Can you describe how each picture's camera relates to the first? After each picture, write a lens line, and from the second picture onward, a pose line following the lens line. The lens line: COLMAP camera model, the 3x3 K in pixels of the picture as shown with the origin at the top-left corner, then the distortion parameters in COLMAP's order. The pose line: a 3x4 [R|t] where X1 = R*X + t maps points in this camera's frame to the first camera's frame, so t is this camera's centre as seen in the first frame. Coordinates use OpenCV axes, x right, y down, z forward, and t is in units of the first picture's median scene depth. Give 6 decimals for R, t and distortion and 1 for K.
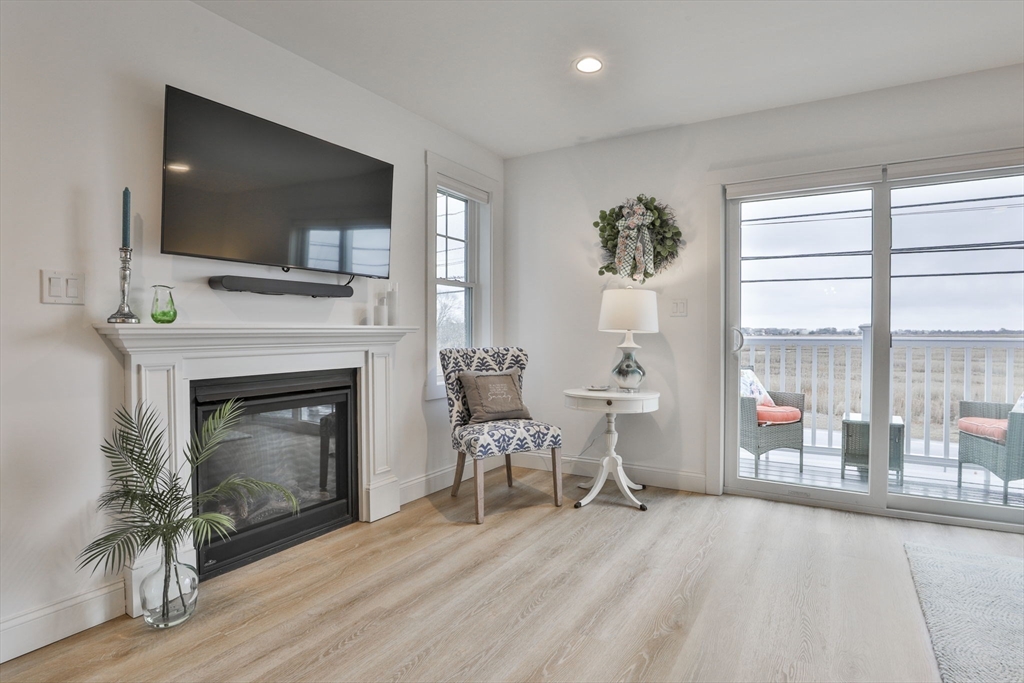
lens RADIAL K [[504.9, 0, 559.1], [0, 504.9, 338.9], [0, 0, 1]] dist [-0.033751, 0.001019]
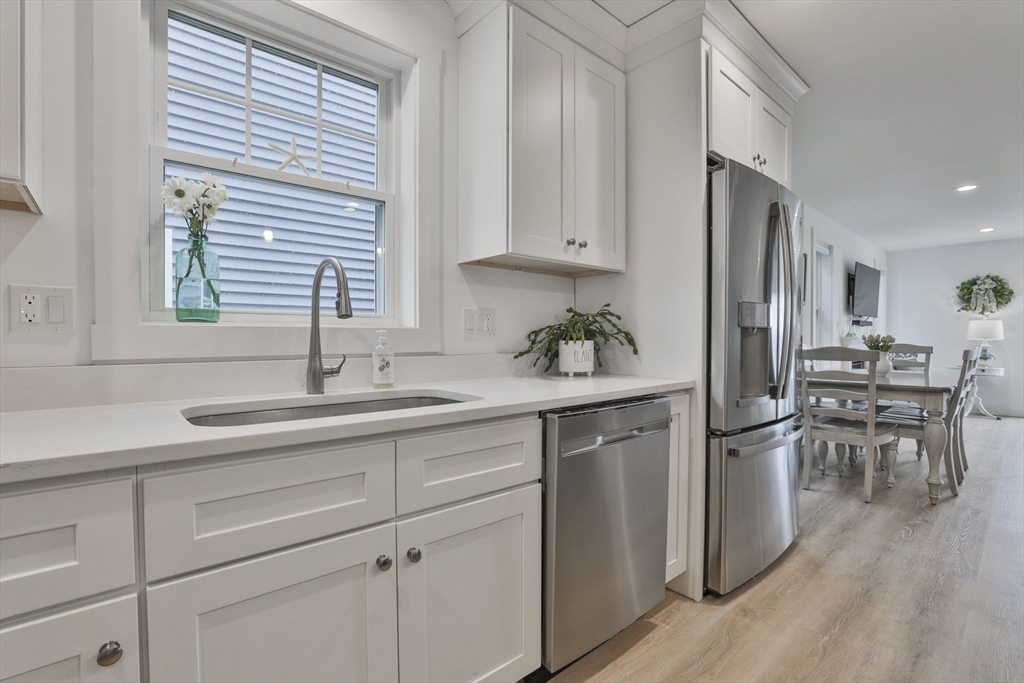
lens RADIAL K [[473.9, 0, 512.1], [0, 473.9, 350.4], [0, 0, 1]] dist [-0.028949, 0.001557]
pose [[0.942394, 0.008452, -0.334399, -1.090609], [-0.004838, 0.999921, 0.011636, 0.018880], [0.334471, -0.009348, 0.942360, -1.503535]]
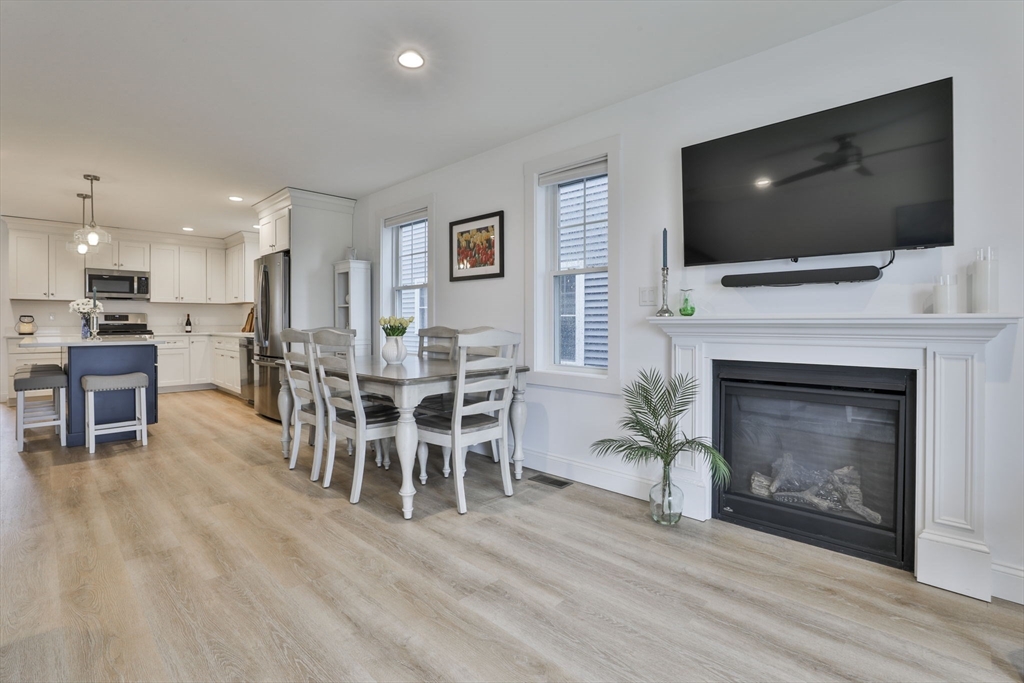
lens RADIAL K [[482.2, 0, 508.4], [0, 482.2, 322.6], [0, 0, 1]] dist [-0.050608, 0.015207]
pose [[-0.278753, 0.002279, -0.960360, 0.384766], [-0.012572, 0.999903, 0.006022, -0.008738], [0.960281, 0.013752, -0.278697, 0.524016]]
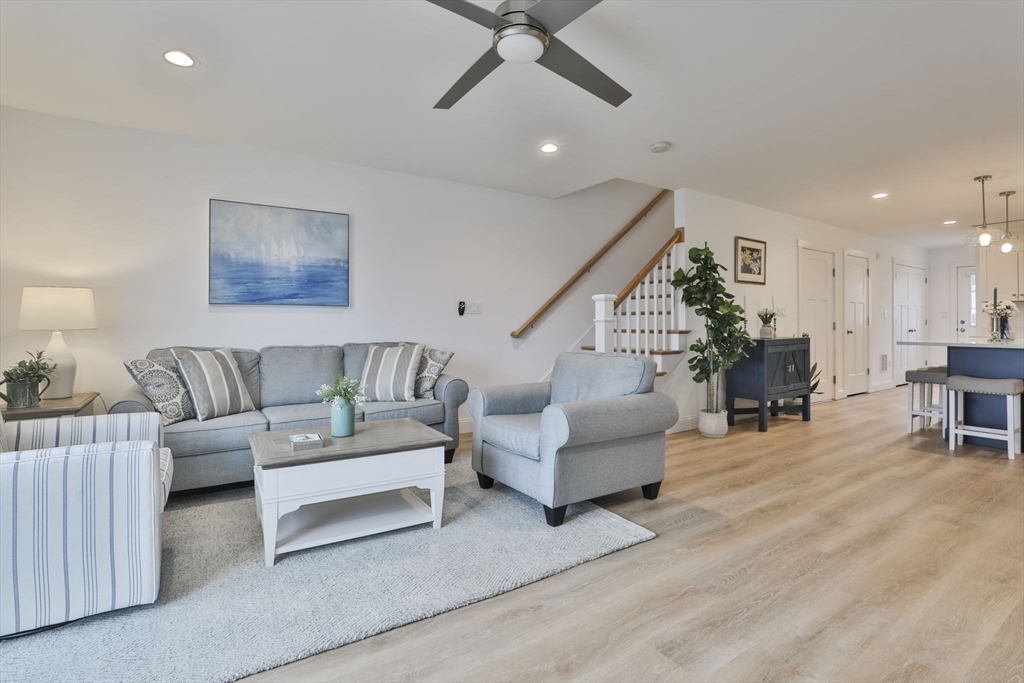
lens RADIAL K [[475.9, 0, 512.1], [0, 475.9, 324.4], [0, 0, 1]] dist [-0.040787, 0.009364]
pose [[-0.881033, 0.001962, 0.473051, -0.018163], [0.009016, 0.999879, 0.012646, -0.013620], [-0.472969, 0.015407, -0.880944, 0.802906]]
